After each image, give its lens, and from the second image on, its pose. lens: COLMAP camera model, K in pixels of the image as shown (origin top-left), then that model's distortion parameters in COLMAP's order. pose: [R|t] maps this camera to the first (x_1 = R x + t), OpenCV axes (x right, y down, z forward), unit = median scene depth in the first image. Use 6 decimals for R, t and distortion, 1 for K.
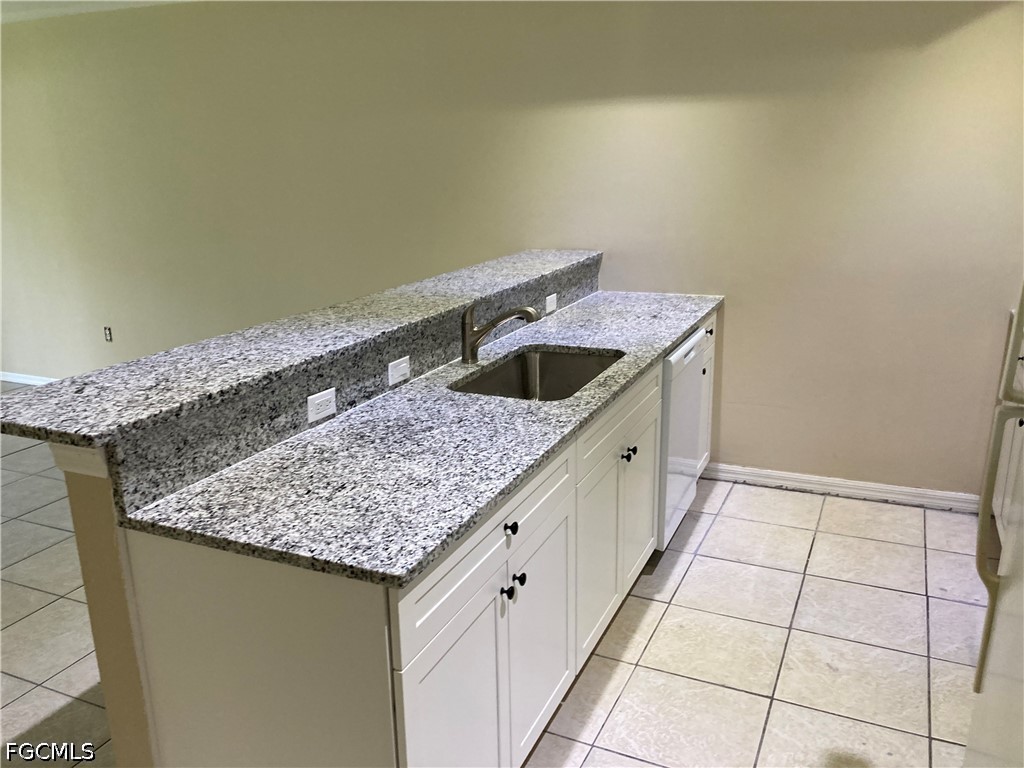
lens RADIAL K [[833.1, 0, 509.3], [0, 833.1, 392.2], [0, 0, 1]] dist [0.088122, -0.141647]
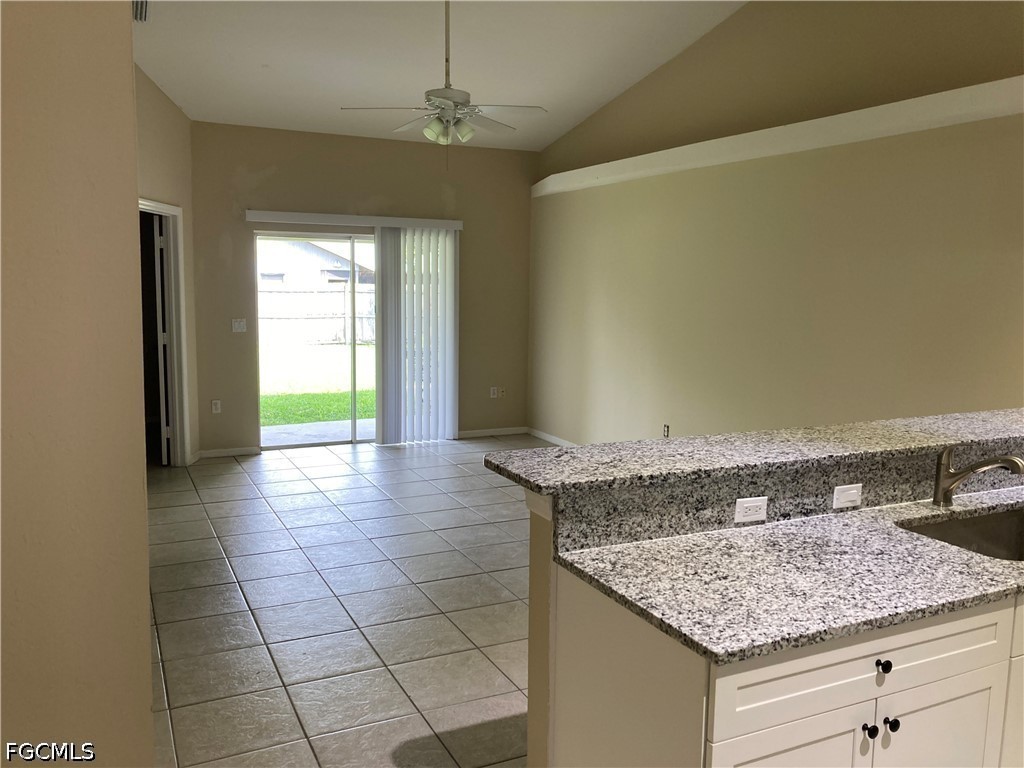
lens RADIAL K [[845.4, 0, 510.5], [0, 845.4, 372.5], [0, 0, 1]] dist [0.001647, 0.002202]
pose [[0.766296, 0.100163, -0.634632, 0.254369], [-0.202989, 0.974922, -0.091232, 0.006157], [0.609578, 0.198734, 0.767411, -0.096107]]
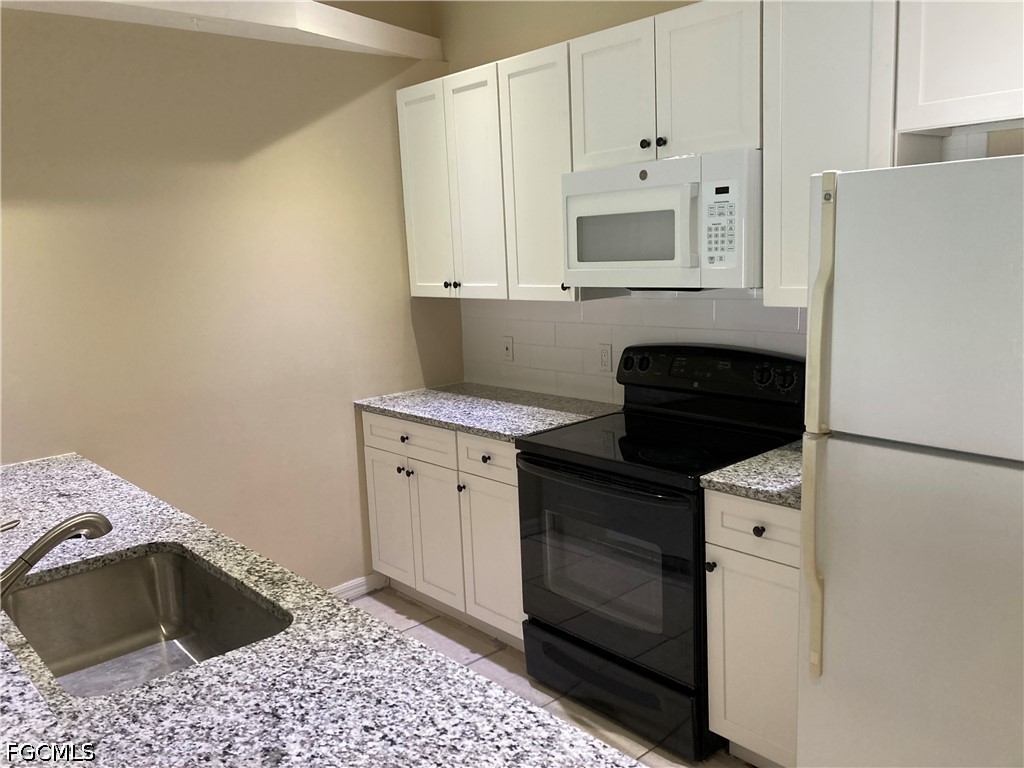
lens RADIAL K [[833.1, 0, 512.8], [0, 833.1, 390.1], [0, 0, 1]] dist [0.023896, -0.010687]
pose [[0.410004, -0.158199, 0.898259, -0.536551], [0.286063, 0.957455, 0.038053, -0.174417], [-0.866063, 0.241356, 0.437815, 0.642287]]
